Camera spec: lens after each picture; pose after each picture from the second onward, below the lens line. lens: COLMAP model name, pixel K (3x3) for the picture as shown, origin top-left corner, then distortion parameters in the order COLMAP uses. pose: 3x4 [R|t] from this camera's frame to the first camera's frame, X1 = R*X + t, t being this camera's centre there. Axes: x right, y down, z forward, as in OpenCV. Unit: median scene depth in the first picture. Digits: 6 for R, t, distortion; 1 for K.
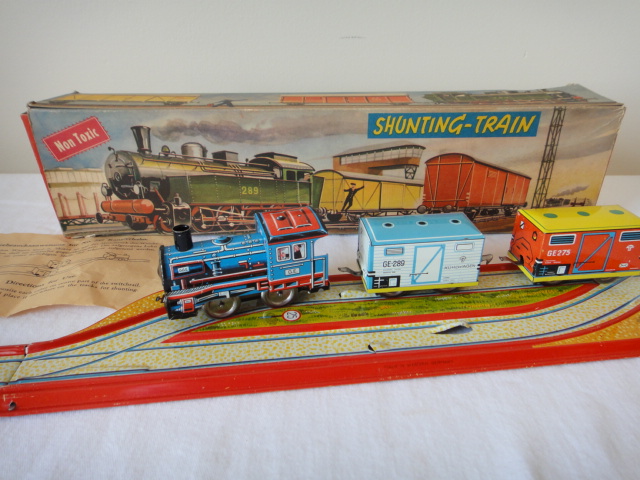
lens RADIAL K [[452.5, 0, 317.6], [0, 452.5, 236.6], [0, 0, 1]] dist [0.019277, -0.008709]
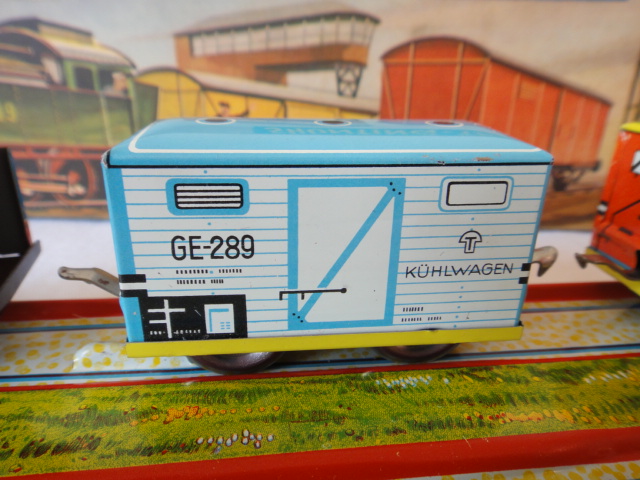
lens RADIAL K [[452.5, 0, 318.9], [0, 452.5, 233.7], [0, 0, 1]] dist [0.019277, -0.008709]
pose [[0.999456, 0.031603, 0.009435, 0.180296], [-0.030396, 0.993639, -0.108432, 0.062401], [-0.012801, 0.108086, 0.994059, 0.581135]]
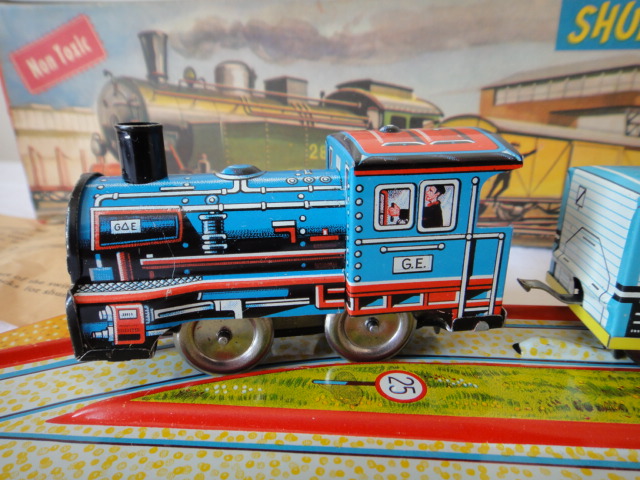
lens RADIAL K [[452.5, 0, 320.8], [0, 452.5, 235.4], [0, 0, 1]] dist [0.019277, -0.008709]
pose [[0.984238, 0.061759, -0.165717, -0.053653], [-0.085142, 0.986776, -0.137930, 0.085961], [0.155007, 0.149865, 0.976480, 0.477221]]
